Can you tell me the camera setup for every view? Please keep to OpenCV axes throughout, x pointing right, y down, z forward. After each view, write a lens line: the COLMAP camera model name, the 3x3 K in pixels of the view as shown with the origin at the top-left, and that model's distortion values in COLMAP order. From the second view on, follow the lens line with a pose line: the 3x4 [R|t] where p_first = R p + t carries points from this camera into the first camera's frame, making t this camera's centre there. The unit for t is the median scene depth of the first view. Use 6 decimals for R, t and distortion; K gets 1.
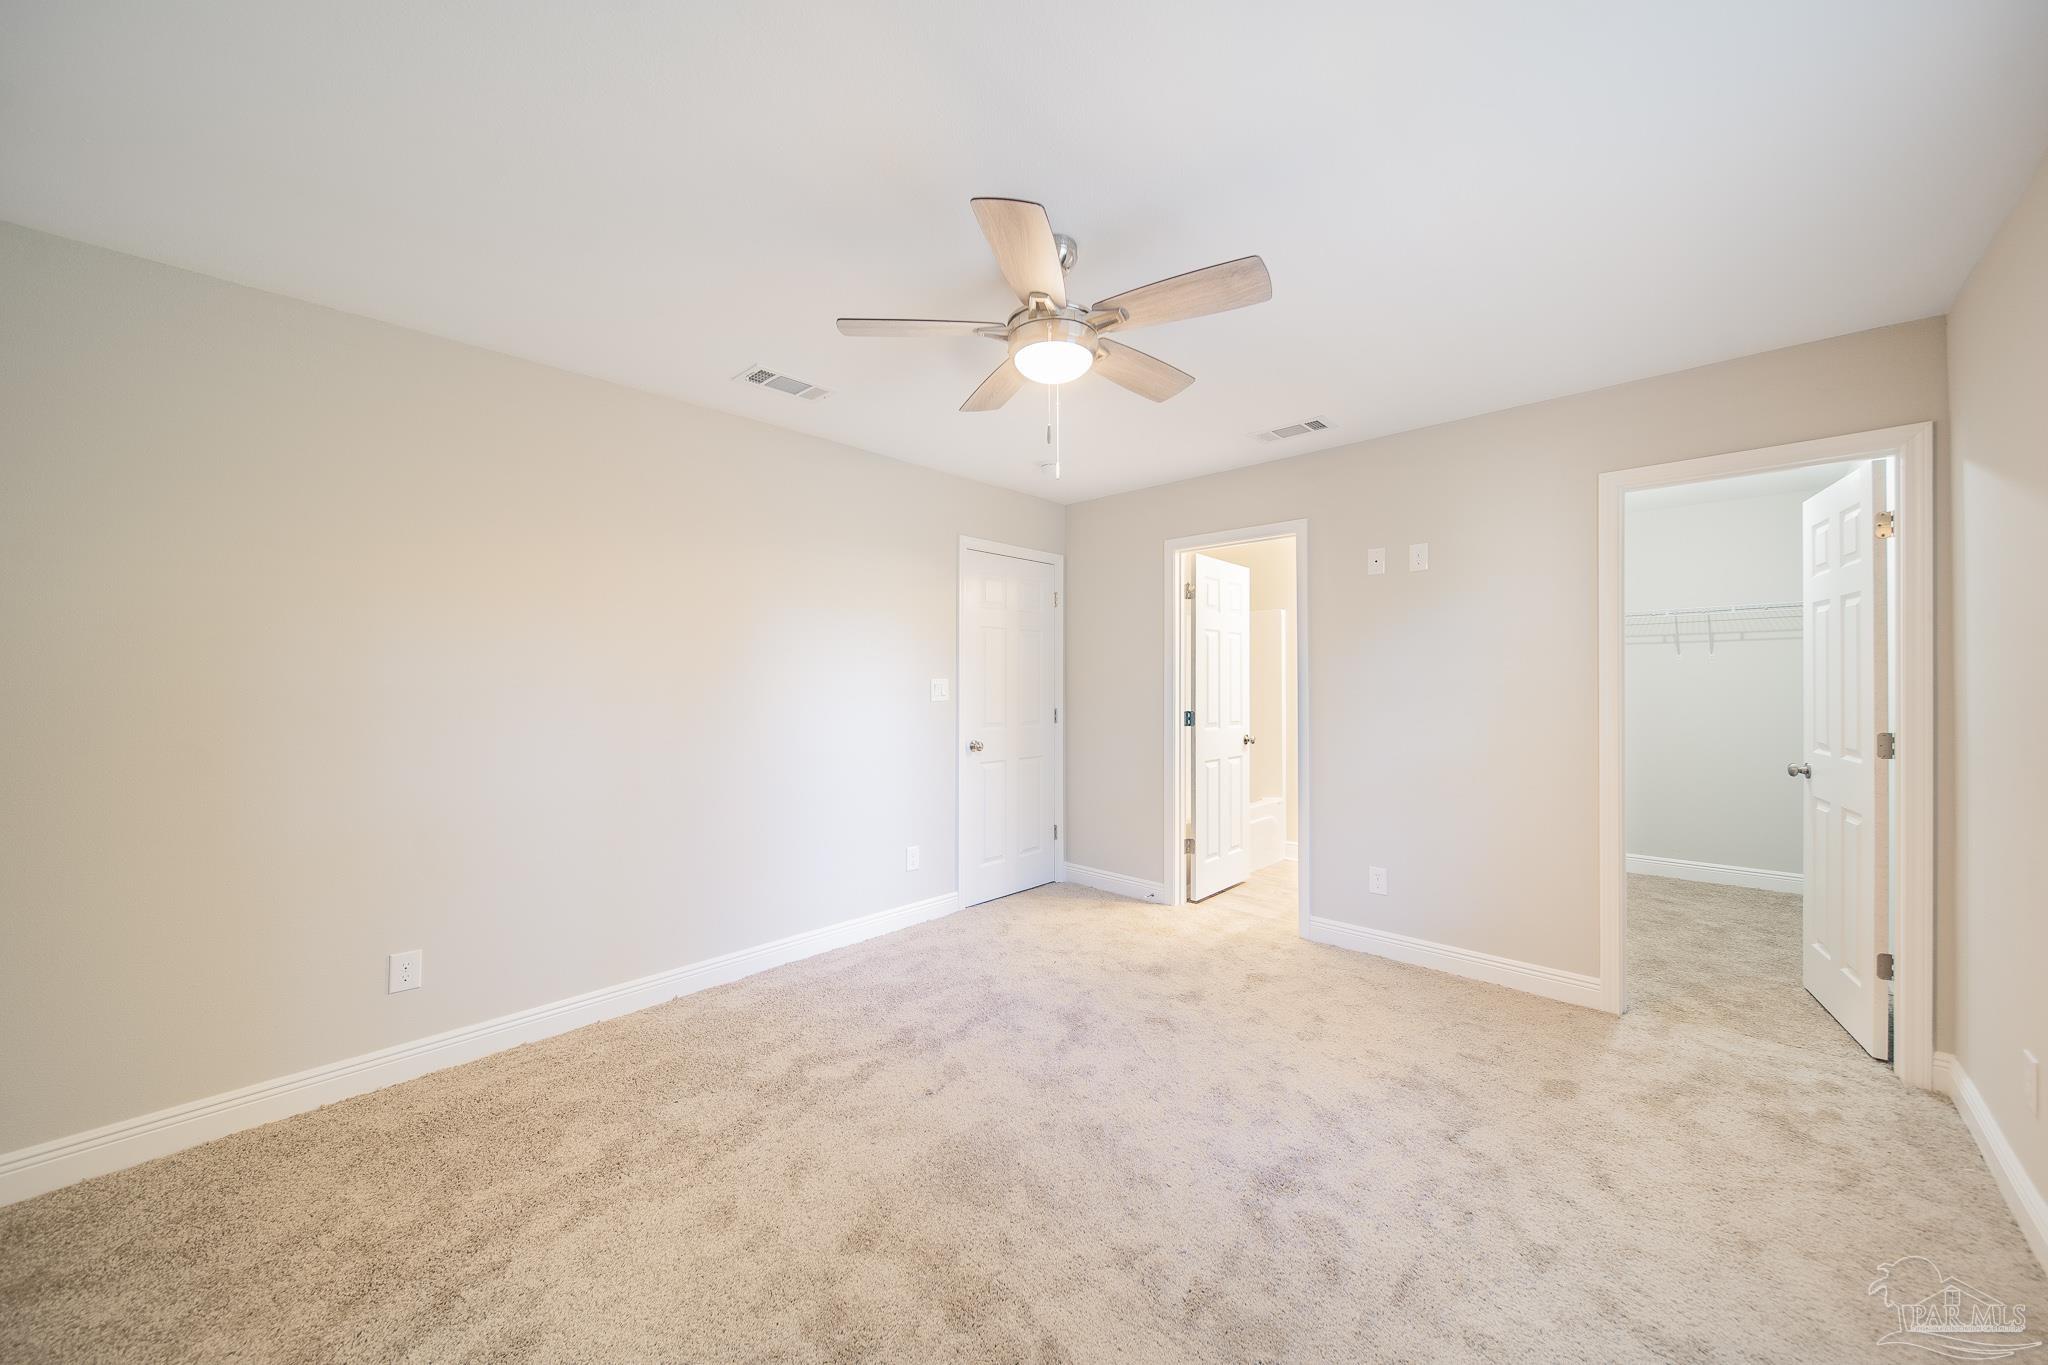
lens RADIAL K [[742.4, 0, 1035.3], [0, 742.4, 678.5], [0, 0, 1]] dist [0.002263, -0.000211]
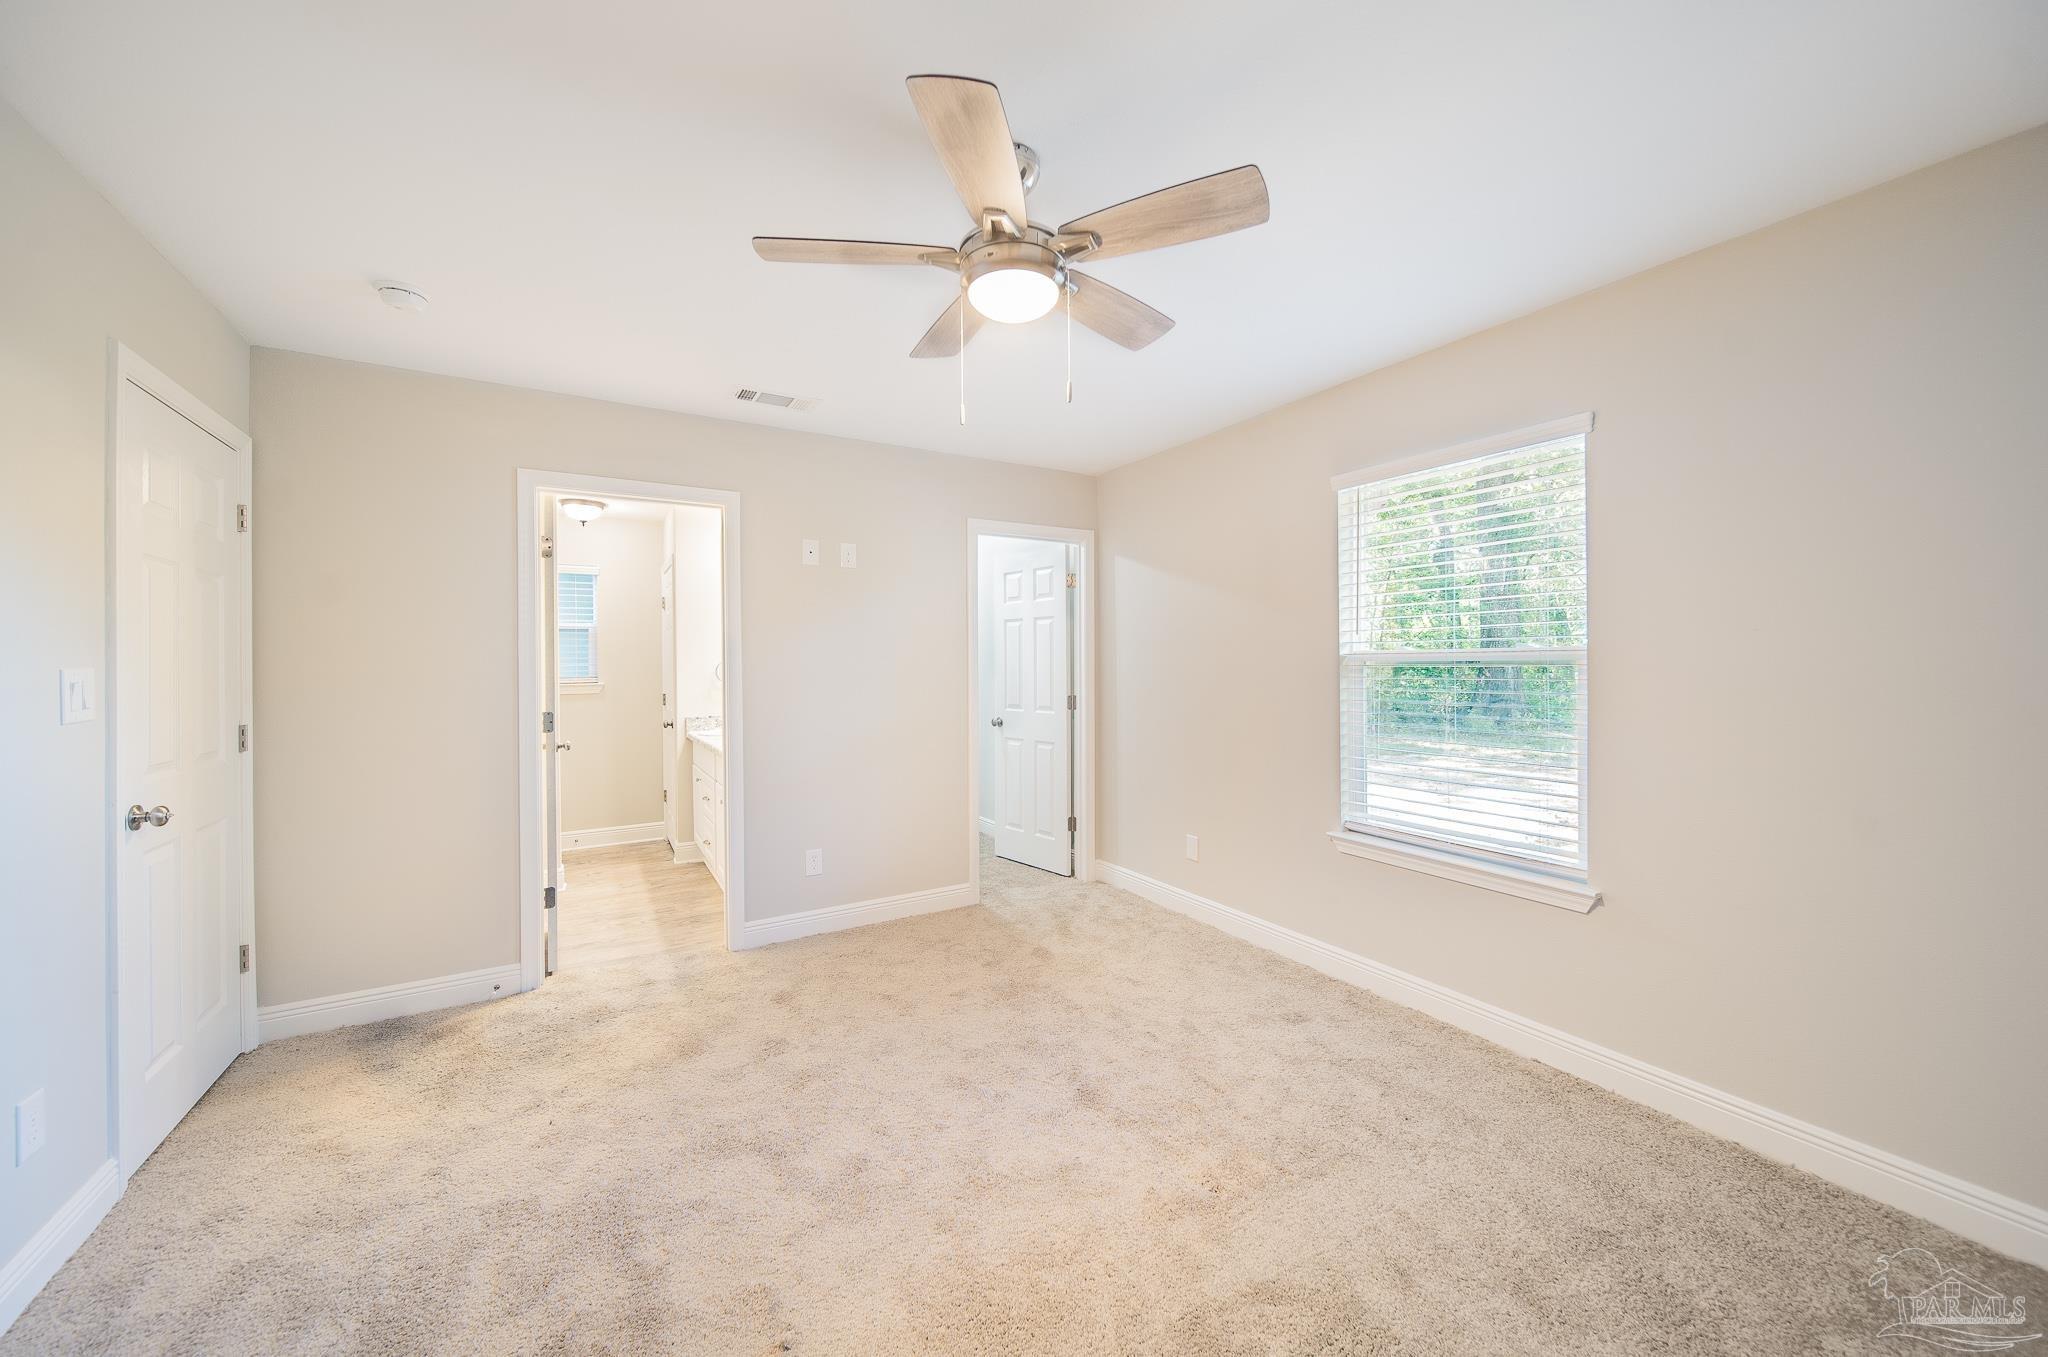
lens RADIAL K [[733.8, 0, 1064.4], [0, 733.8, 658.6], [0, 0, 1]] dist [-0.001581, -0.000327]
pose [[0.256943, 0.008263, 0.966391, -0.495716], [0.001267, 0.999960, -0.008887, -0.000653], [-0.966426, 0.003508, 0.256922, 0.458249]]
